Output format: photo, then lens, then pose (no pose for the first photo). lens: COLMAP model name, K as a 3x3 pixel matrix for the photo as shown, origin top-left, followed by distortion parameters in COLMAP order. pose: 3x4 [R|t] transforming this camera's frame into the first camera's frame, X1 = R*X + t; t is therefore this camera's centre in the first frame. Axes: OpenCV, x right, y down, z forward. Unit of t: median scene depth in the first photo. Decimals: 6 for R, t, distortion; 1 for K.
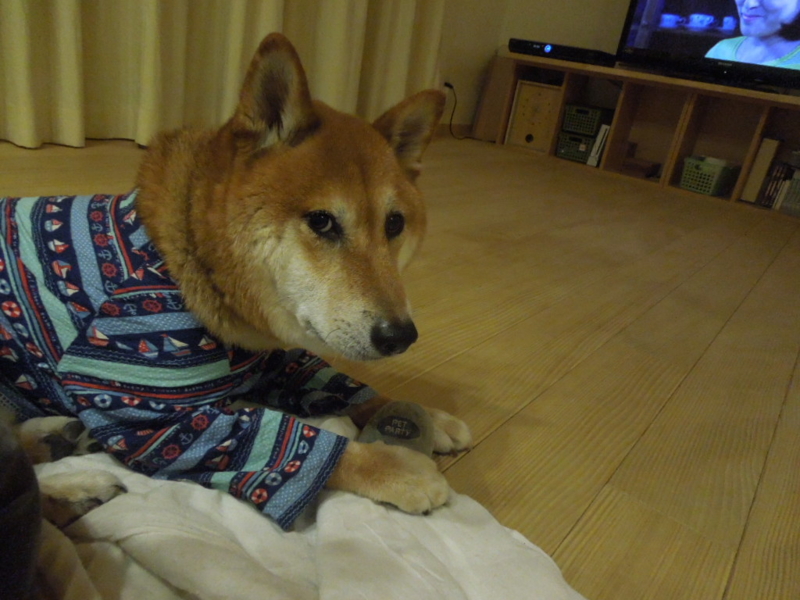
lens RADIAL K [[608.8, 0, 400.0], [0, 608.8, 300.0], [0, 0, 1]] dist [0.004467, 0.007403]
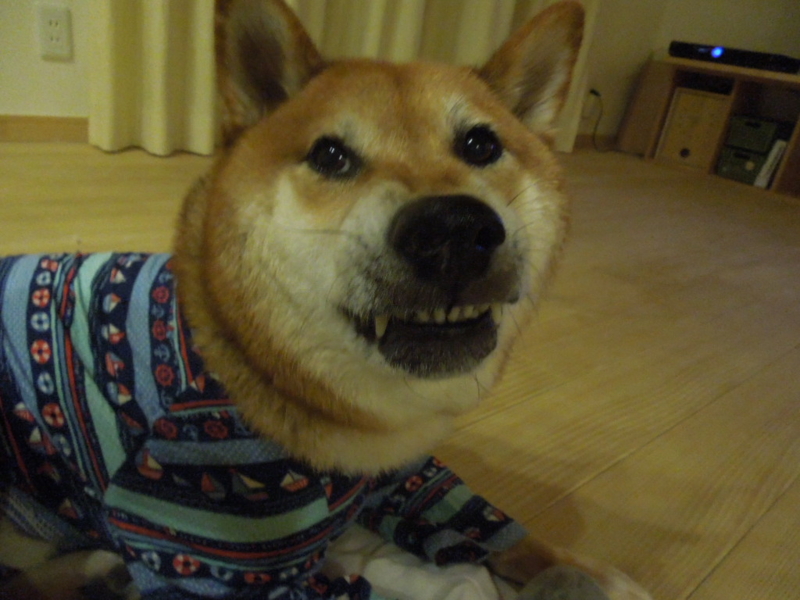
lens RADIAL K [[567.8, 0, 400.8], [0, 567.8, 337.5], [0, 0, 1]] dist [0.000113, 0.000271]
pose [[0.975752, 0.050976, -0.212862, -0.066023], [-0.040601, 0.997778, 0.052833, -0.136982], [0.215082, -0.042910, 0.975653, 0.403246]]
